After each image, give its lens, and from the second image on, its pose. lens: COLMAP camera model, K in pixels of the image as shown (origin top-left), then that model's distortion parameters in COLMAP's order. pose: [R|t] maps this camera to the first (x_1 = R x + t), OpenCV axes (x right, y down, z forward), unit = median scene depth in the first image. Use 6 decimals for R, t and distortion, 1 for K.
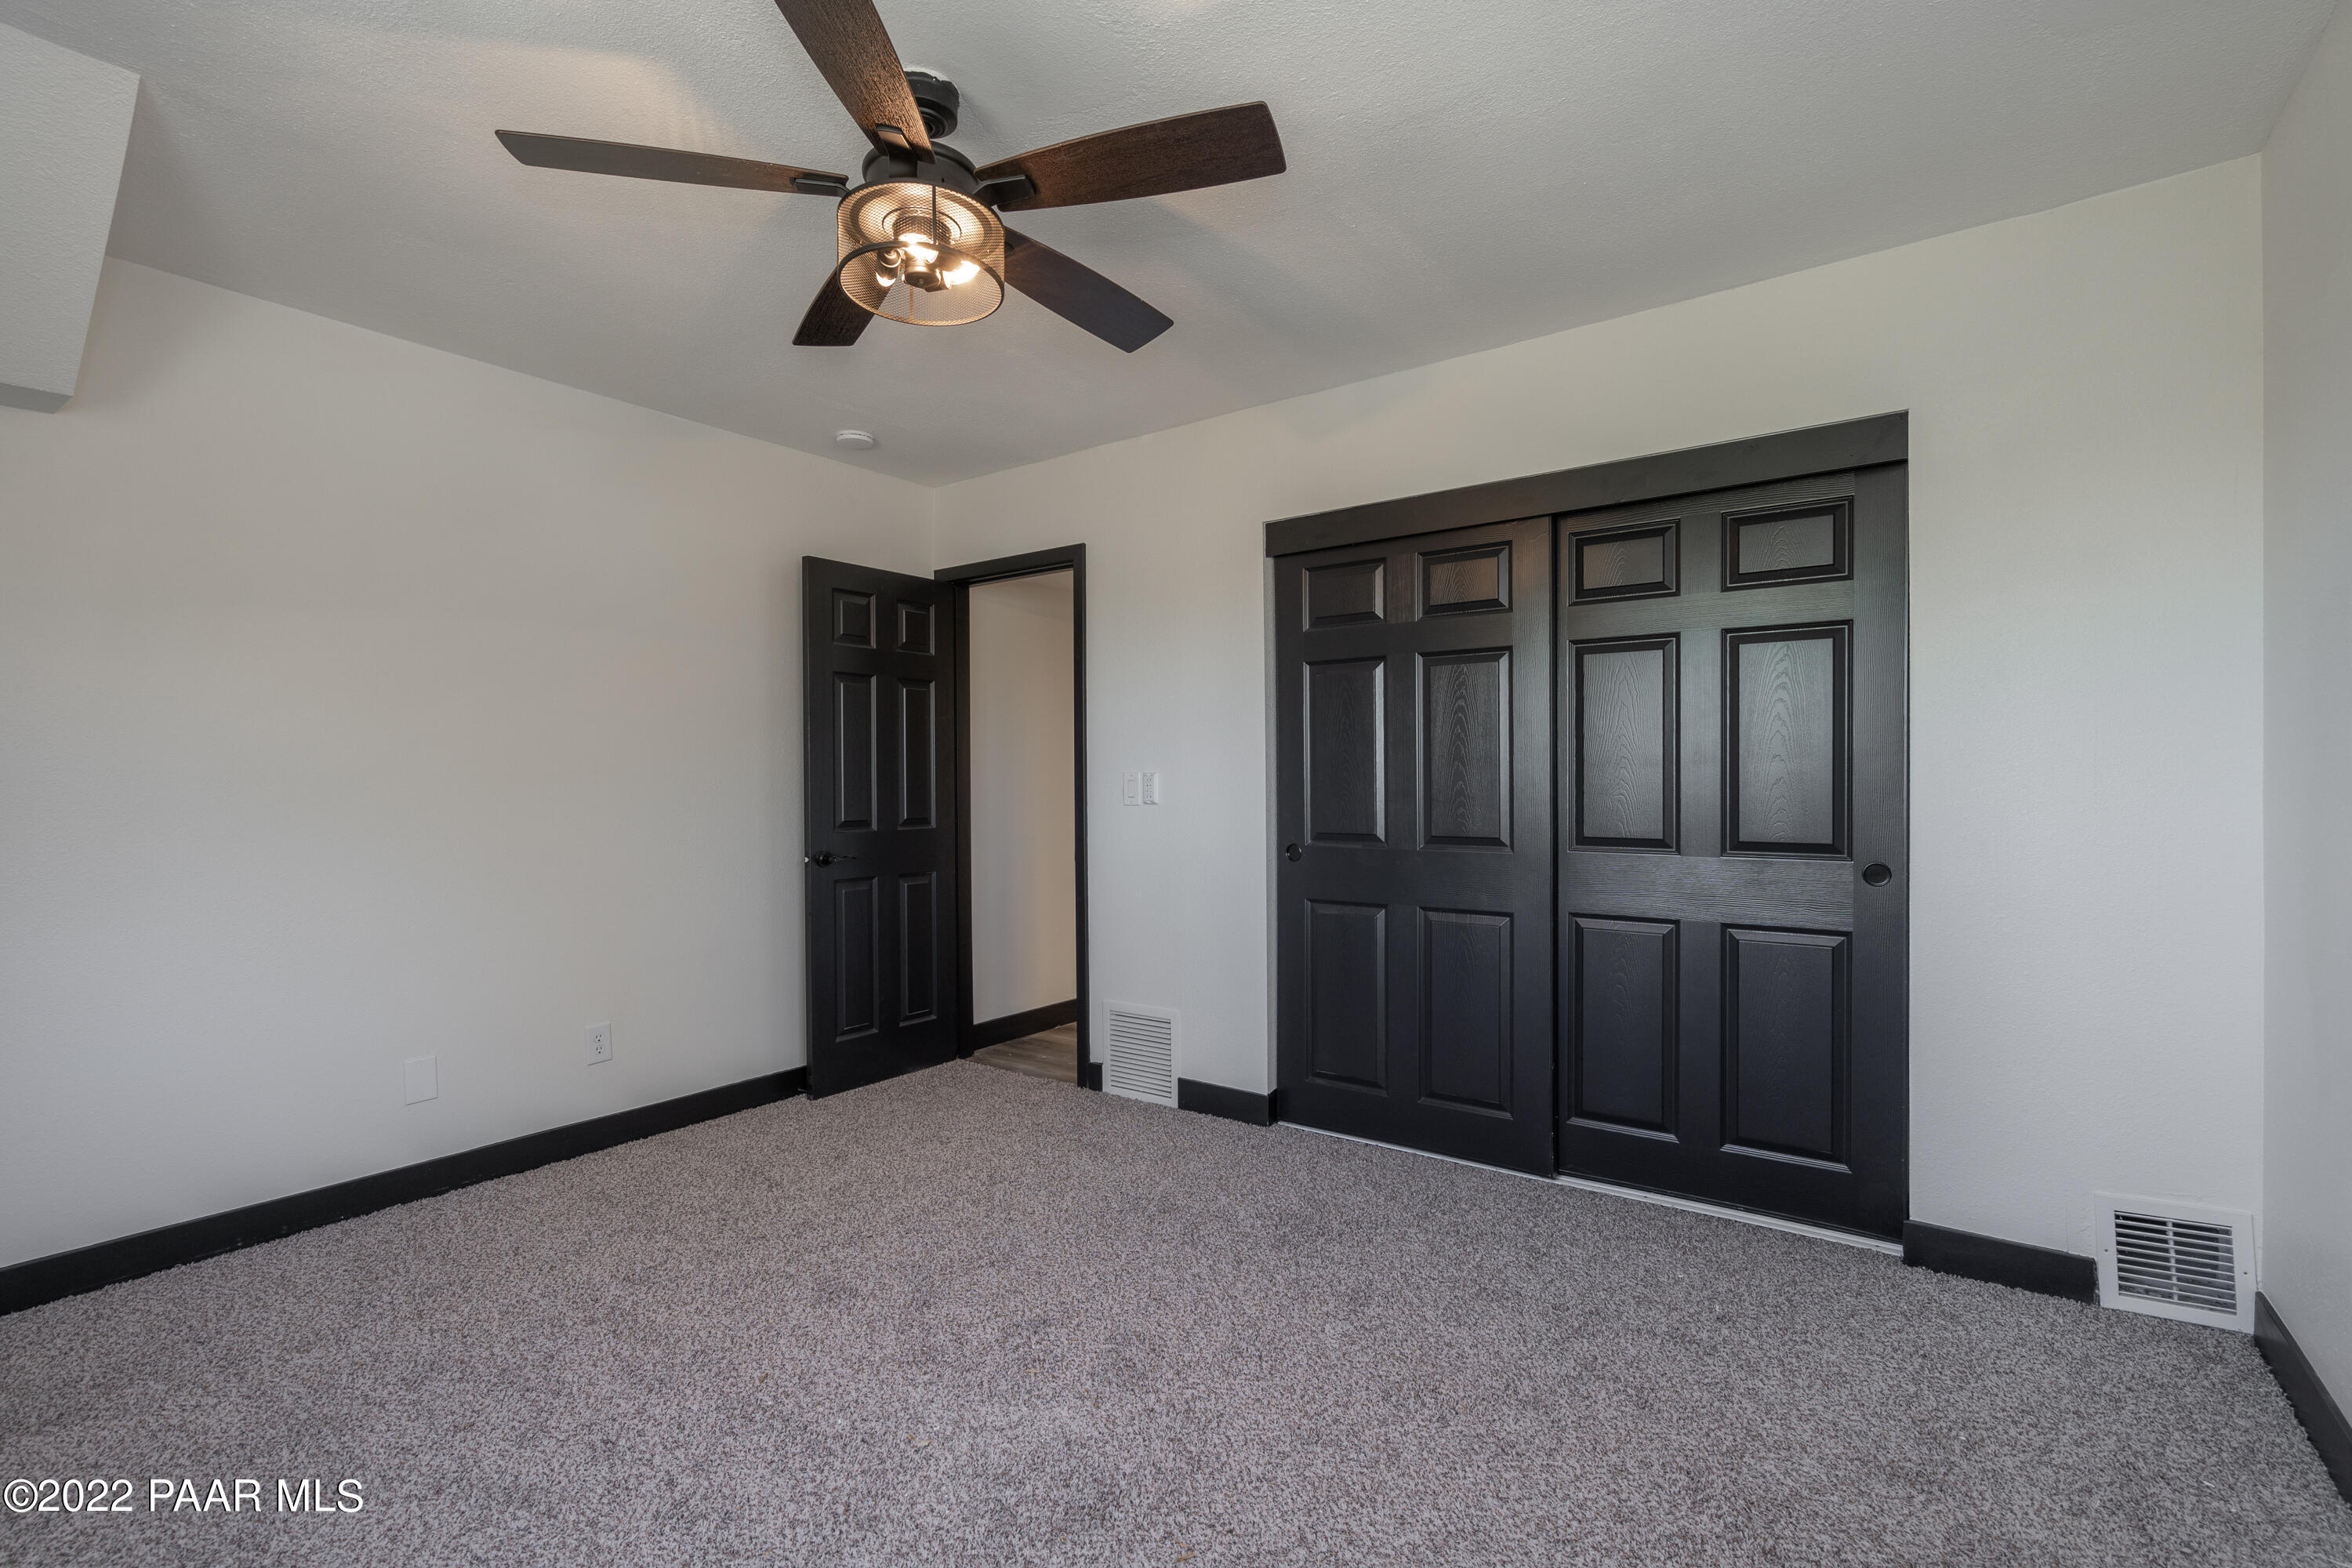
lens RADIAL K [[1057.6, 0, 1105.2], [0, 1057.6, 784.1], [0, 0, 1]] dist [-0.003290, 0.001395]
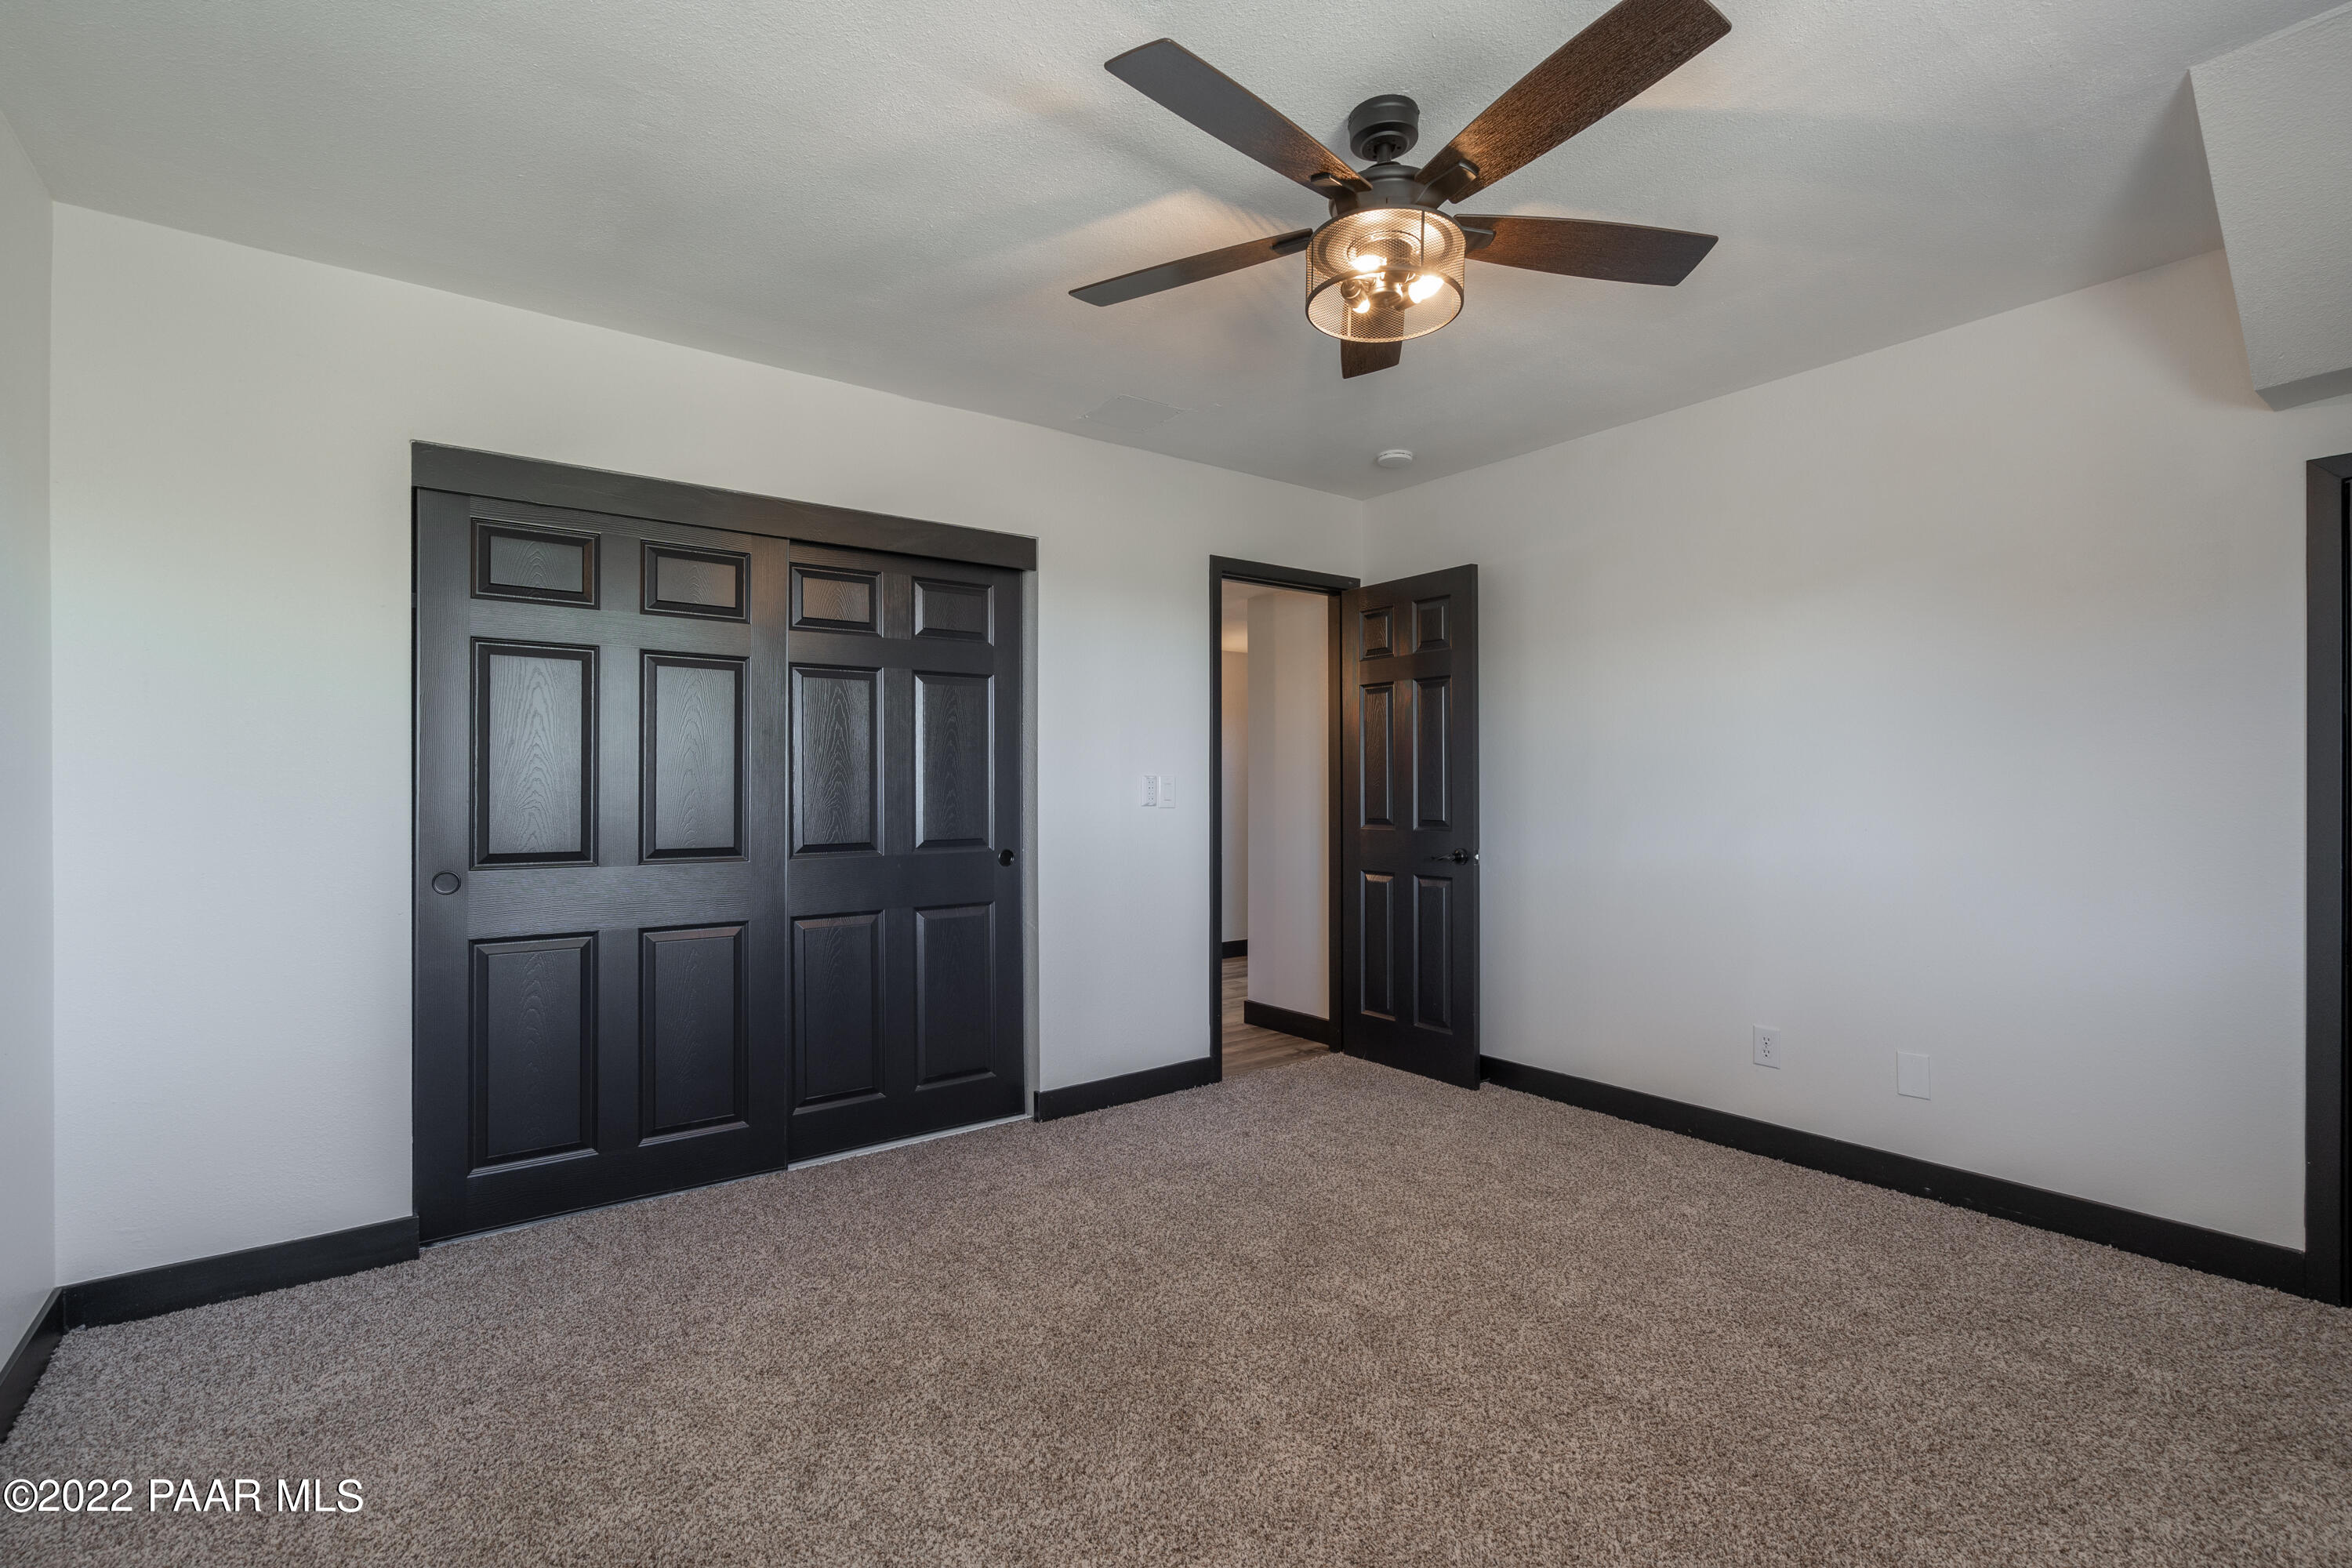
lens RADIAL K [[1057.6, 0, 1183.5], [0, 1057.6, 778.7], [0, 0, 1]] dist [-0.003290, 0.001395]
pose [[0.276408, 0.011979, 0.960966, -0.277940], [0.006079, 0.999881, -0.014212, 0.001030], [-0.961021, 0.009770, 0.276303, 0.189817]]
